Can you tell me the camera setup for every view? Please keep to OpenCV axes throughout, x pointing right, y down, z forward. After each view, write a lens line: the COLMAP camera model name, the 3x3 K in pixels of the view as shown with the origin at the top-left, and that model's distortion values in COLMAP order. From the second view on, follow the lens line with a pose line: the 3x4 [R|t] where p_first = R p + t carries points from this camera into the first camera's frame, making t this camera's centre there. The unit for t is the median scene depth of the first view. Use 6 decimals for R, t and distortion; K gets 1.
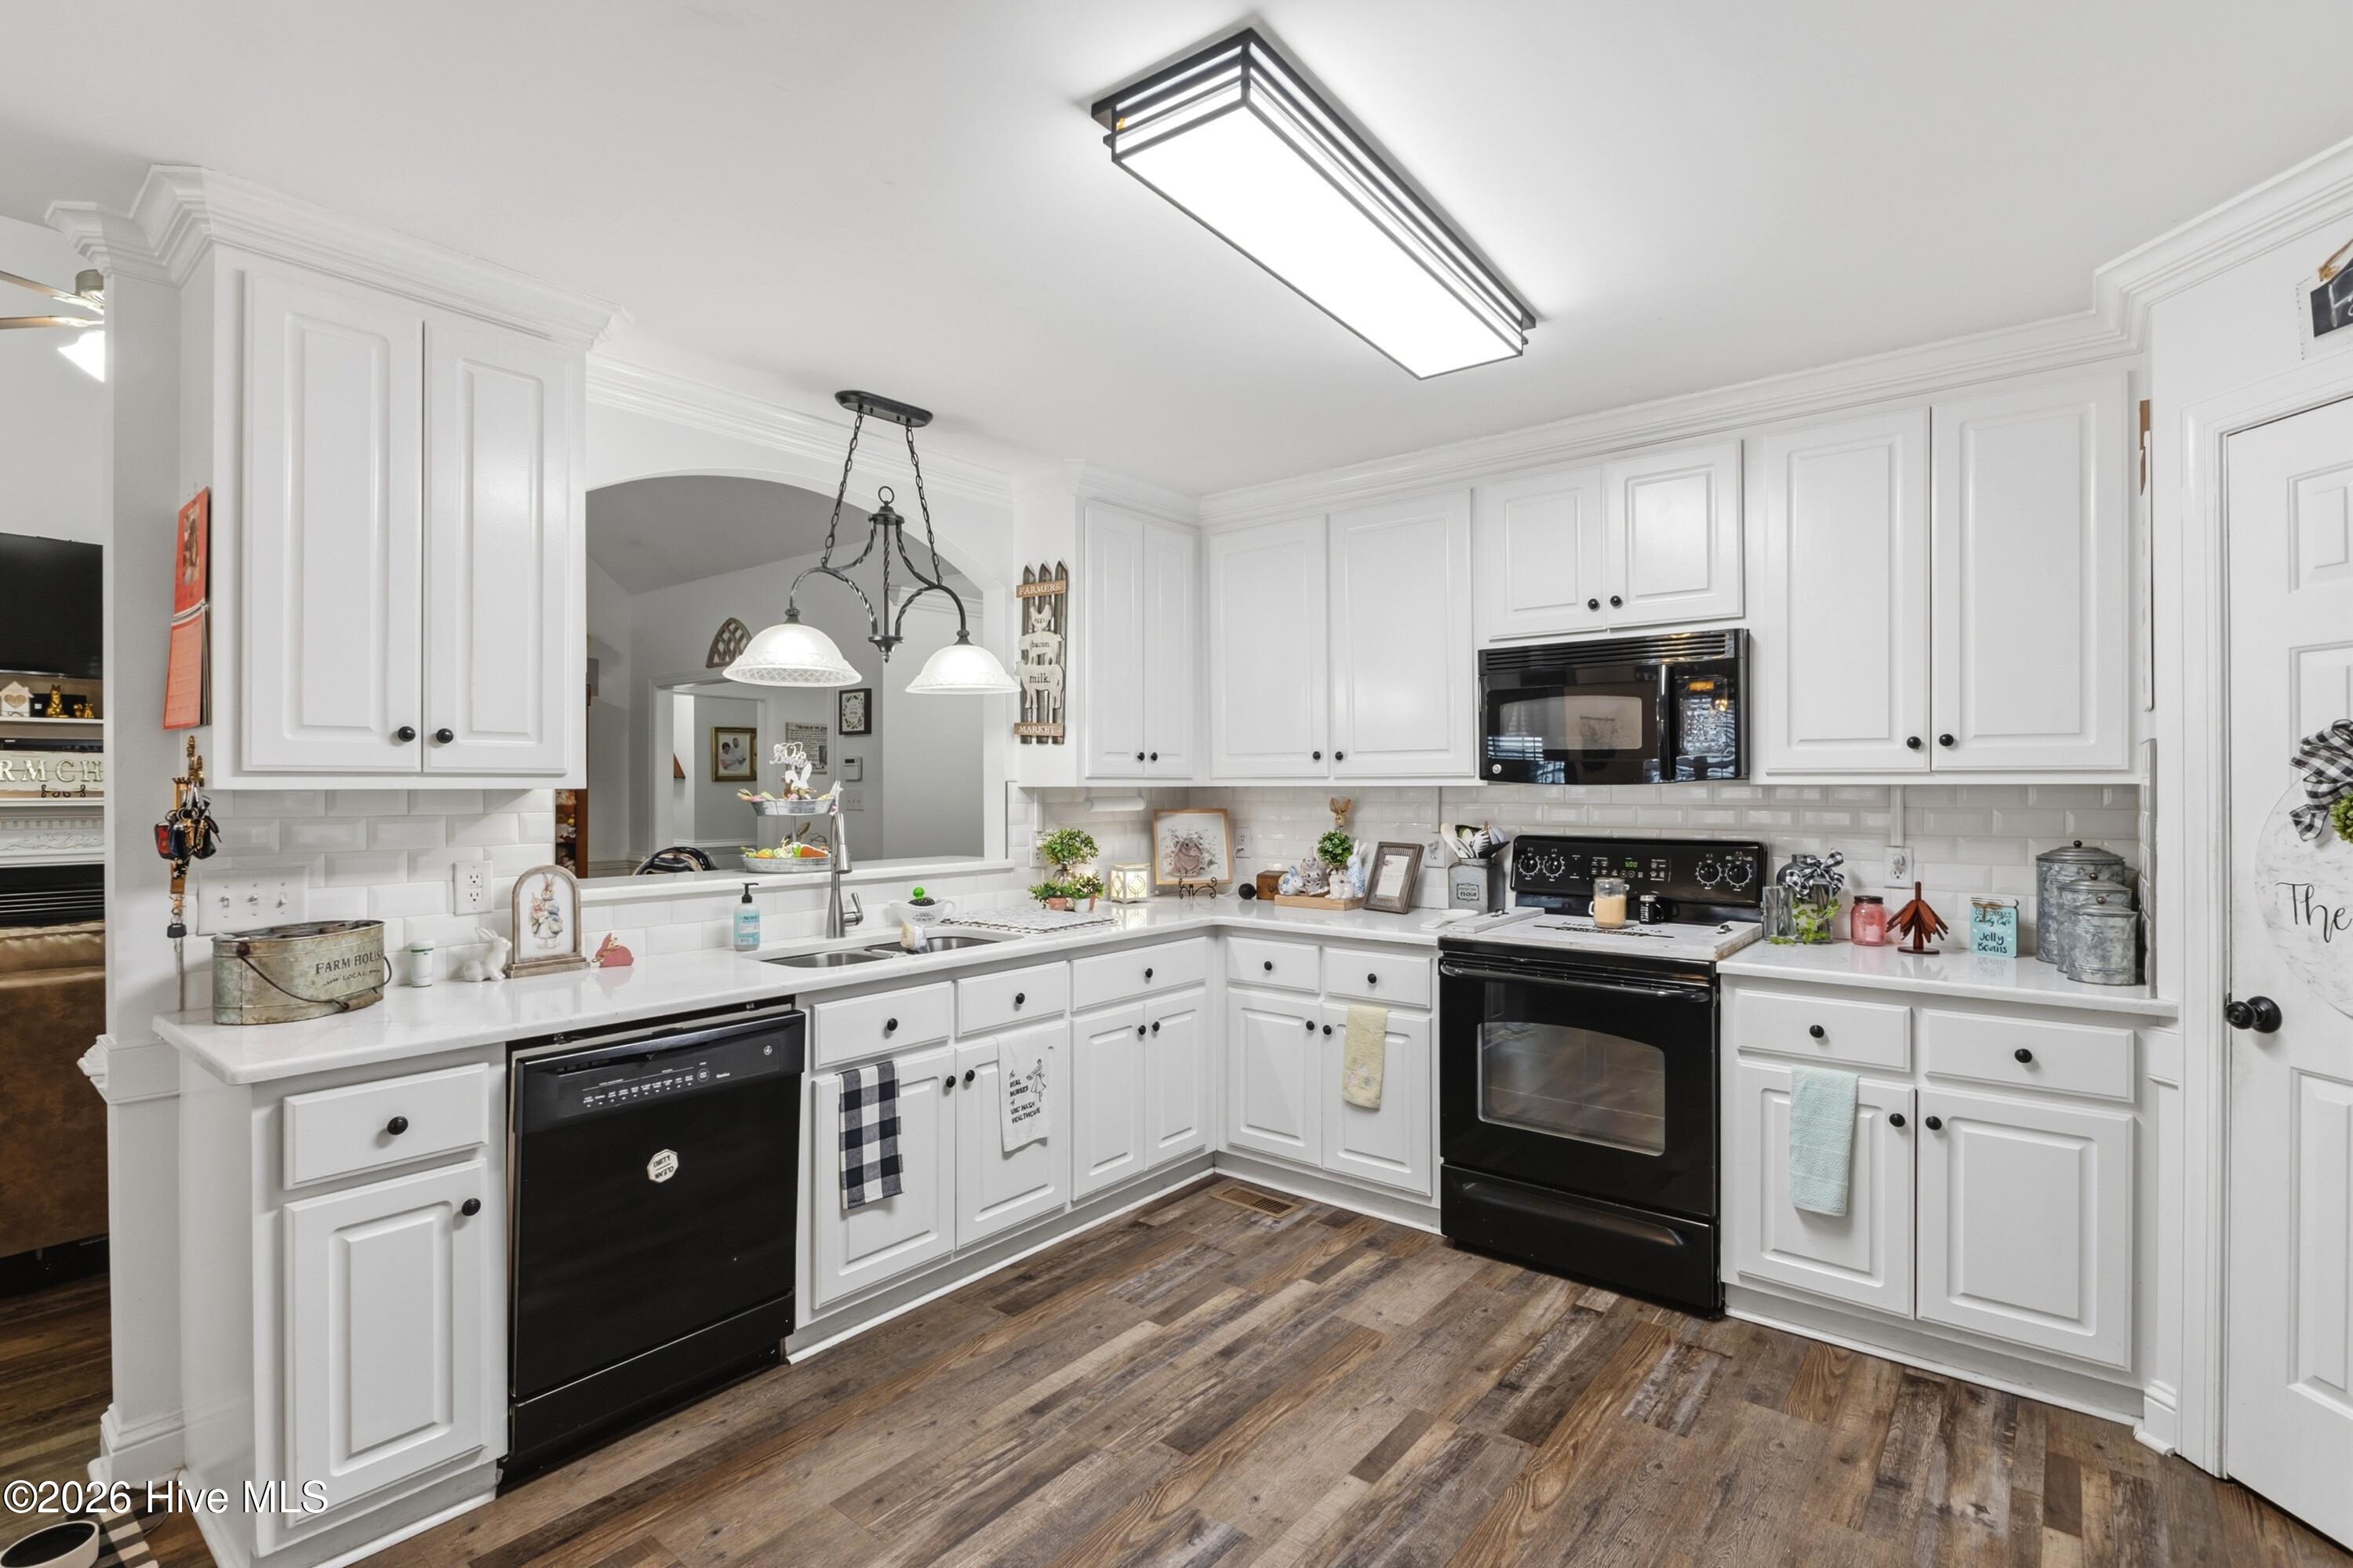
lens RADIAL K [[1099.7, 0, 1176.5], [0, 1099.7, 784.0], [0, 0, 1]] dist [-0.008405, 0.000285]
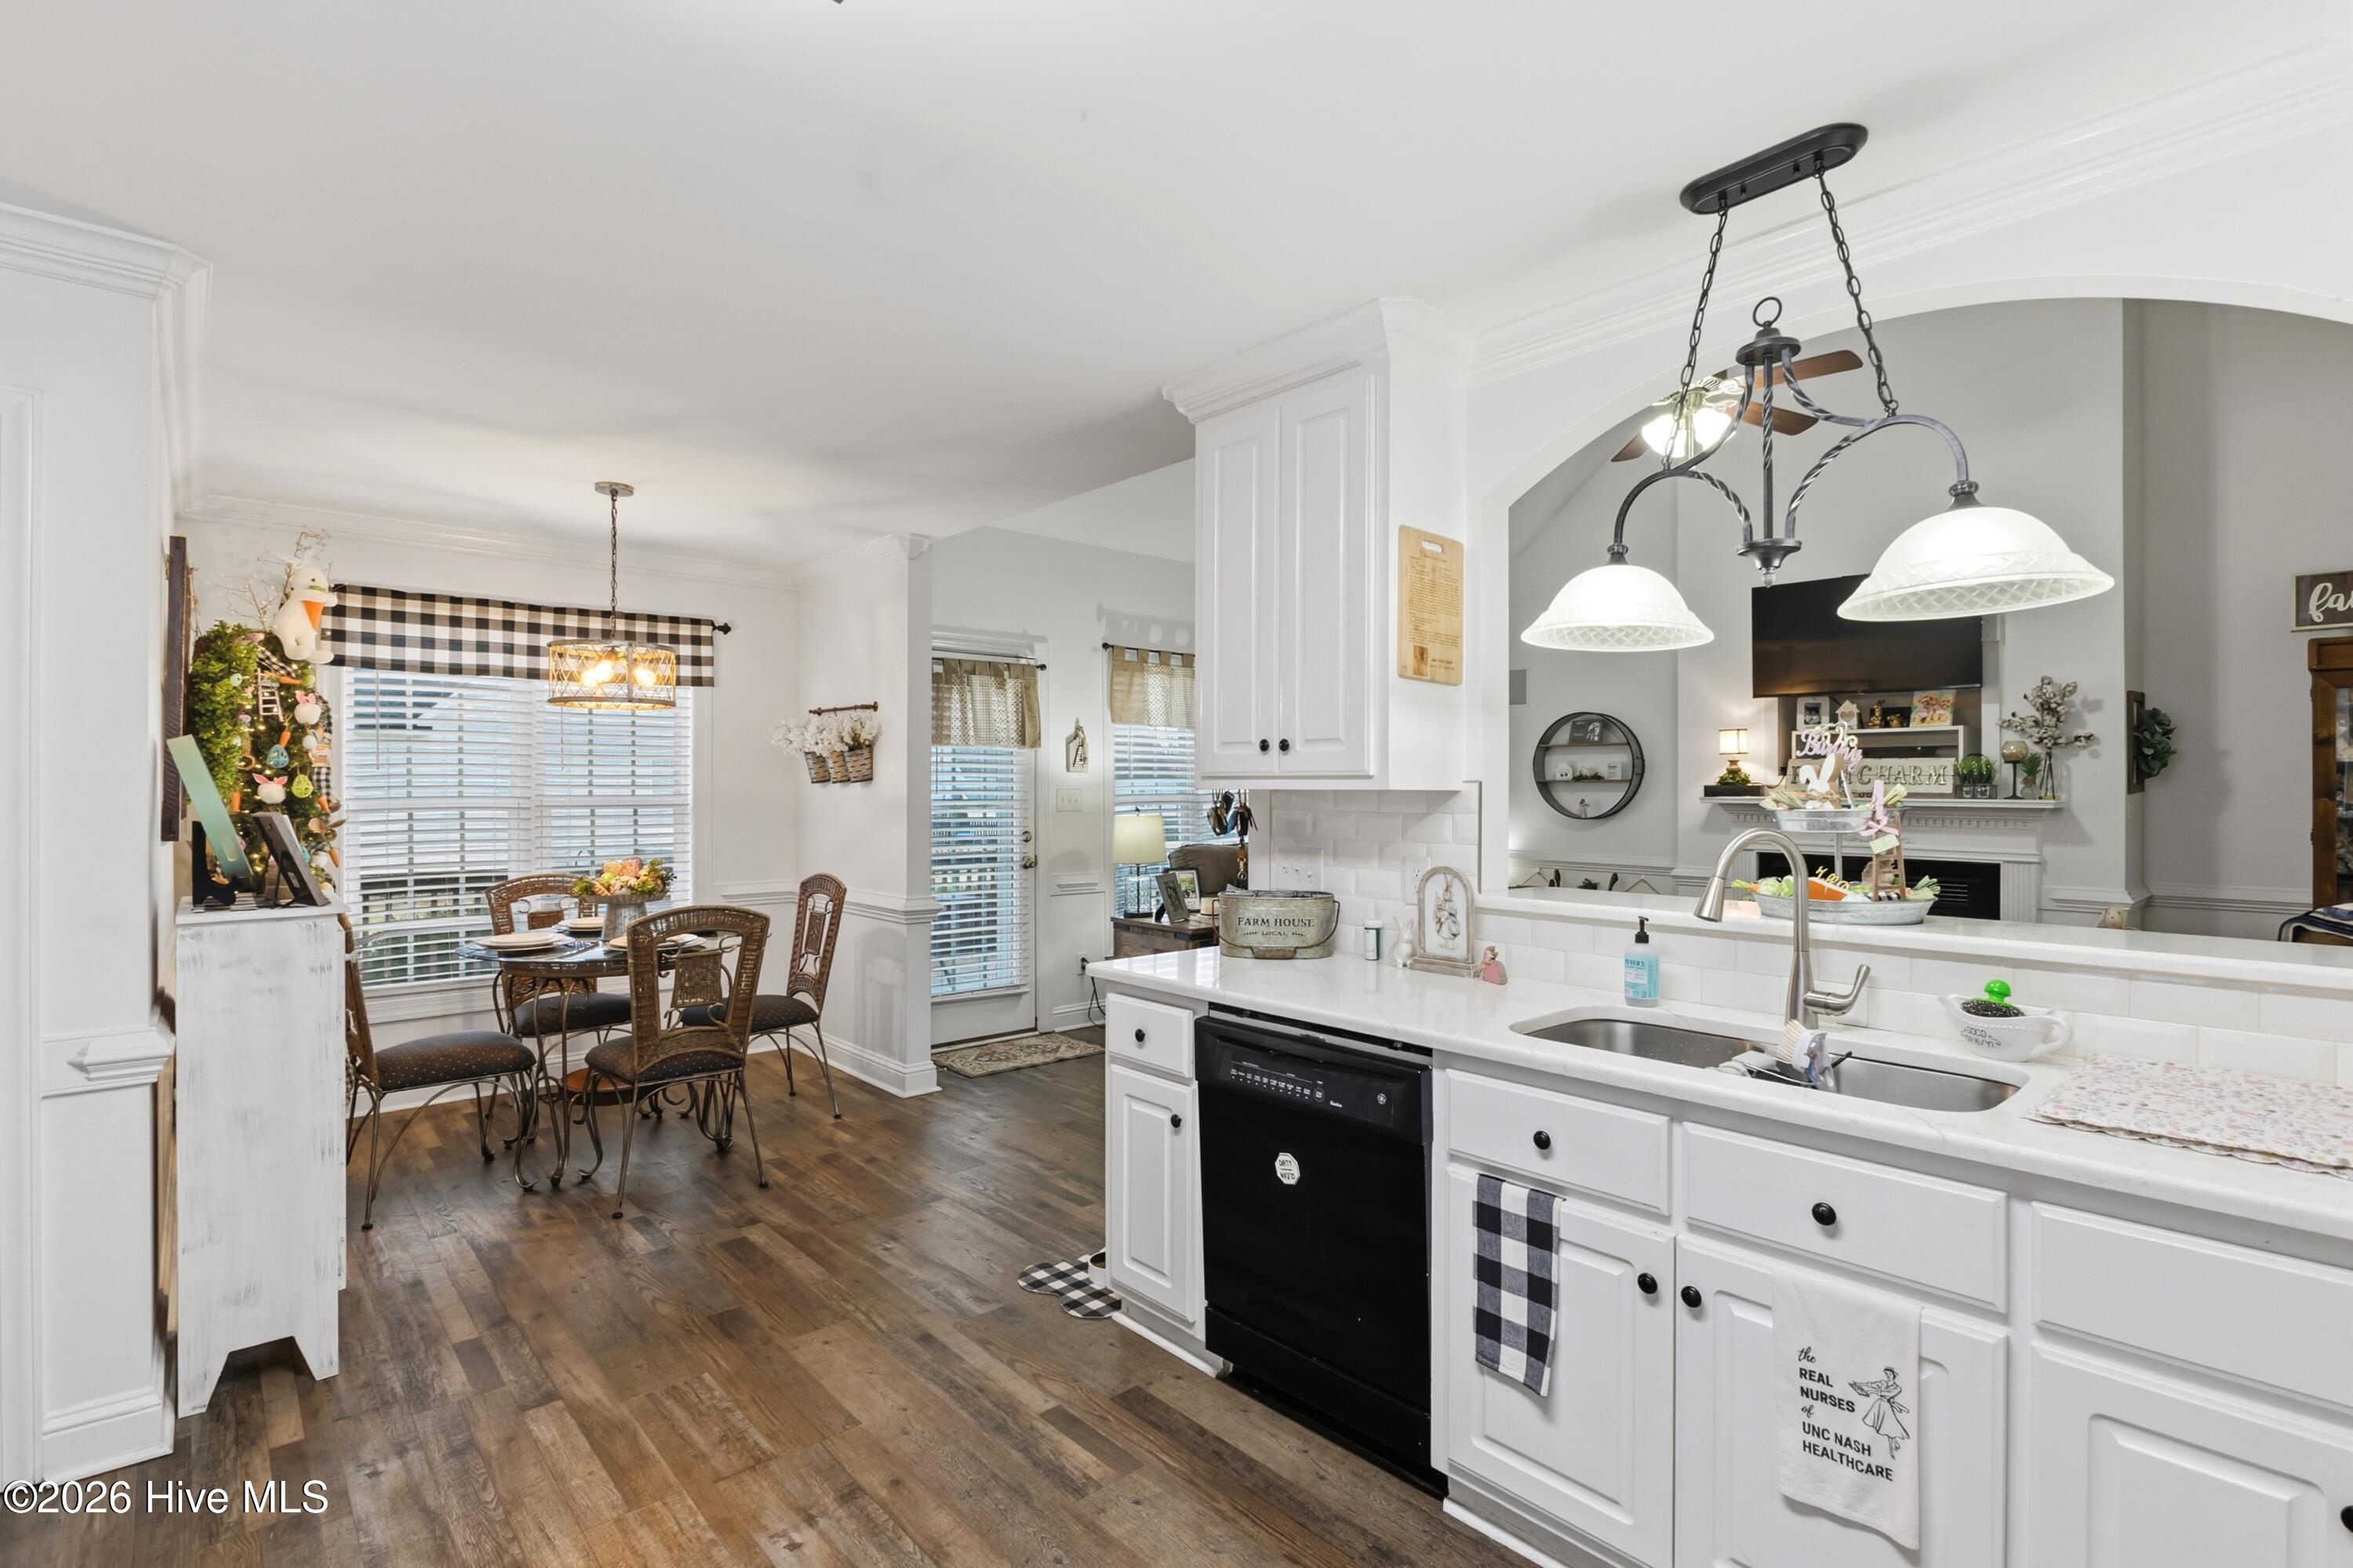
lens RADIAL K [[1099.7, 0, 1176.5], [0, 1099.7, 784.0], [0, 0, 1]] dist [-0.008405, 0.000285]
pose [[-0.154766, -0.000766, -0.987951, 0.458017], [-0.002187, 0.999998, -0.000432, -0.000402], [0.987949, 0.002094, -0.154767, 0.905184]]
